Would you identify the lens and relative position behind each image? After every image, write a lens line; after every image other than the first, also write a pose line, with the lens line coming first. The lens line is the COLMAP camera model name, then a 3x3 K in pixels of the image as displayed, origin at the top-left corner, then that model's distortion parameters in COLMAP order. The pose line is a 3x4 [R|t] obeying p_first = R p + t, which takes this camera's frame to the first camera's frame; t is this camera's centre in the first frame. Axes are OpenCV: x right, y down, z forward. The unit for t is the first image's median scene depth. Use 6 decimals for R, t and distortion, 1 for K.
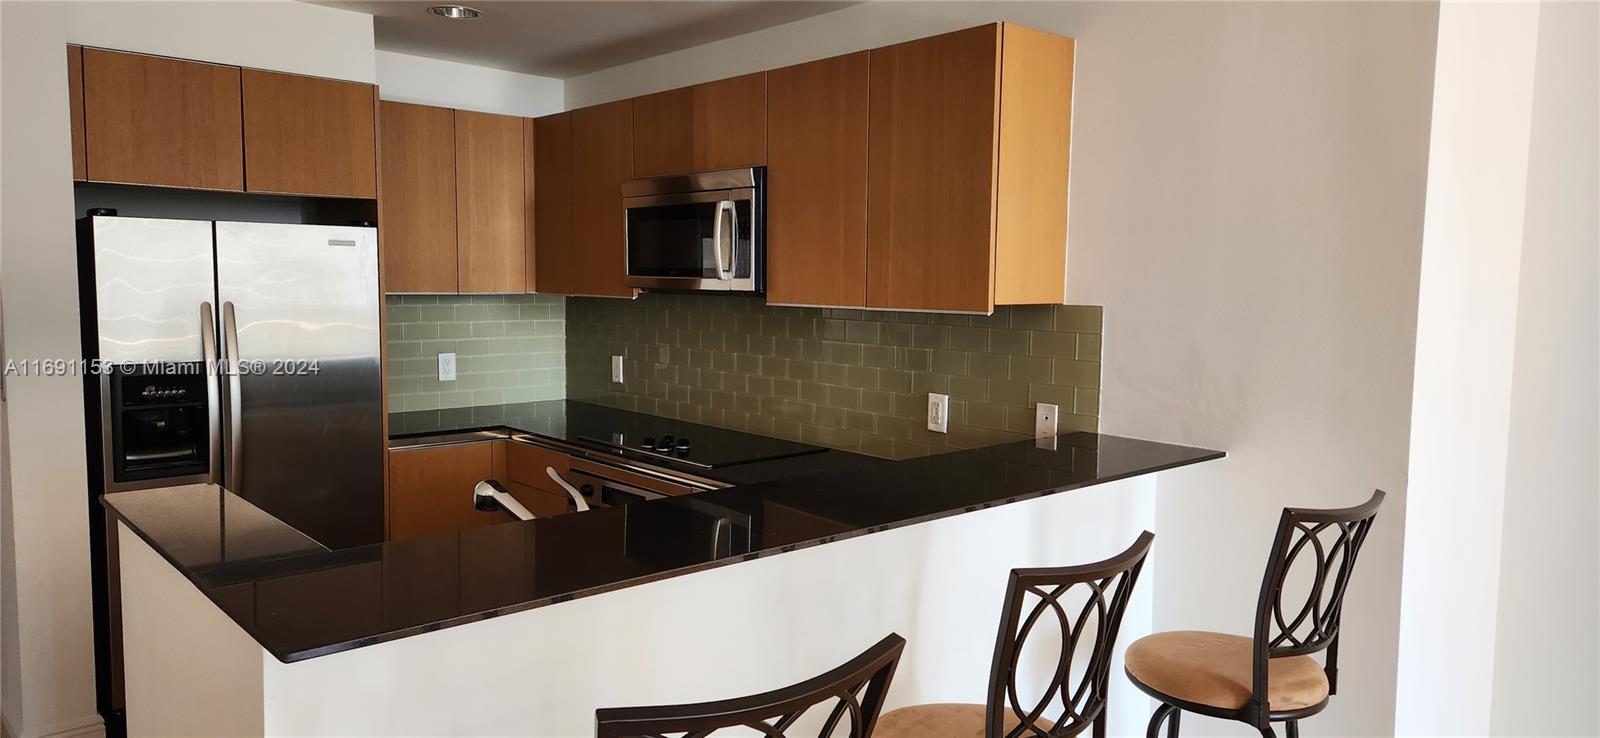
lens RADIAL K [[1075.1, 0, 853.2], [0, 1075.1, 368.6], [0, 0, 1]] dist [0.026459, -0.004299]
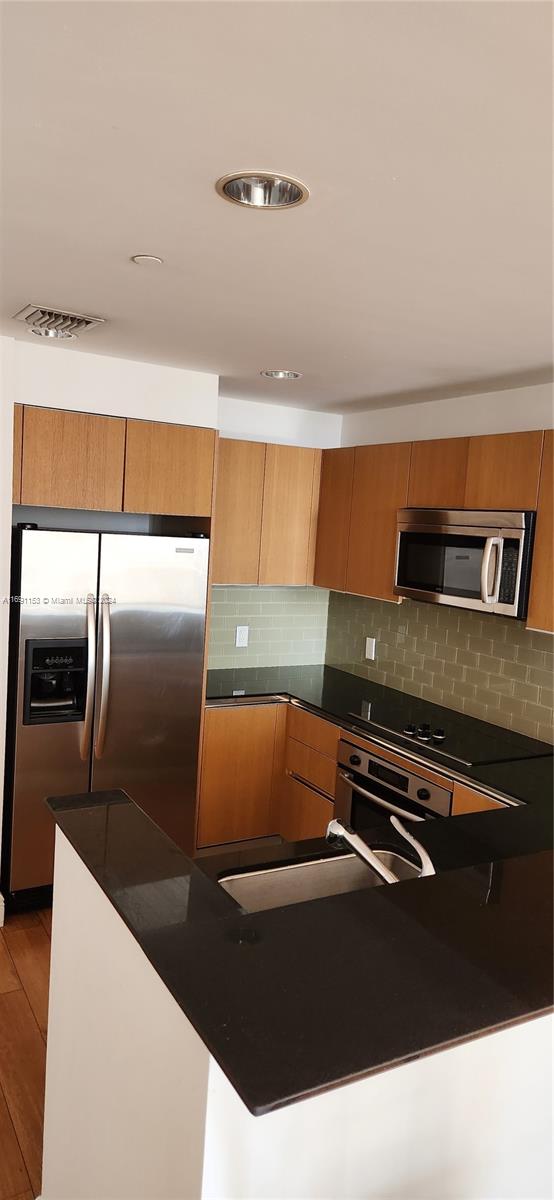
lens RADIAL K [[806.3, 0, 300.8], [0, 806.3, 600.5], [0, 0, 1]] dist [0.026459, -0.004299]
pose [[0.971830, 0.068978, -0.225365, -0.113062], [-0.067548, 0.997617, 0.014062, -0.078869], [0.225798, 0.001557, 0.974173, 0.084750]]
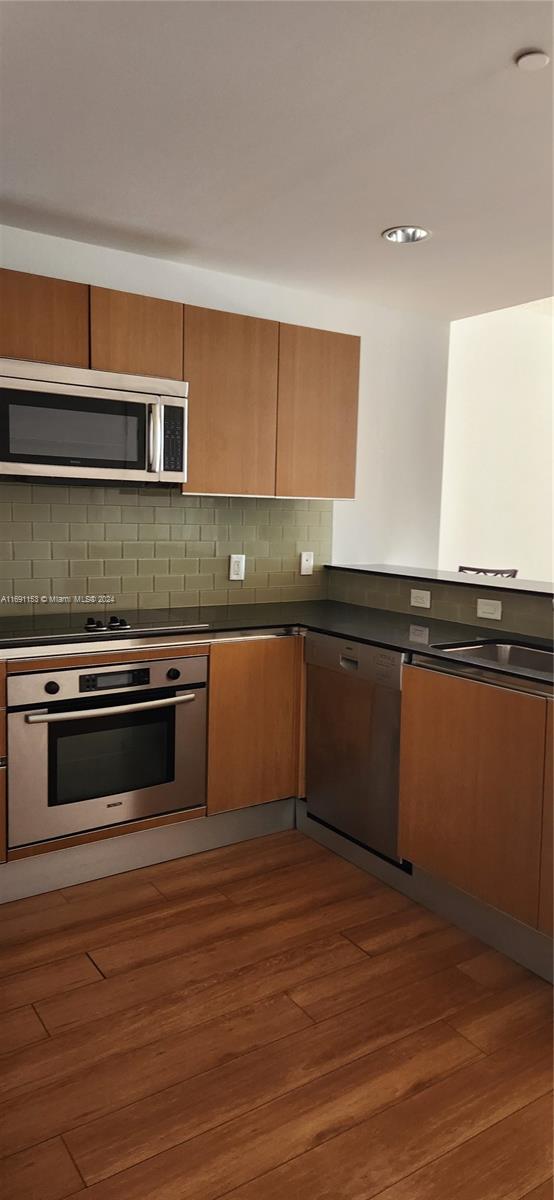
lens RADIAL K [[806.3, 0, 300.8], [0, 806.3, 600.5], [0, 0, 1]] dist [0.026459, -0.004299]
pose [[0.154039, -0.125377, 0.980078, -0.915312], [0.064409, 0.991081, 0.116661, -0.034357], [-0.985963, 0.045156, 0.160740, 0.666465]]
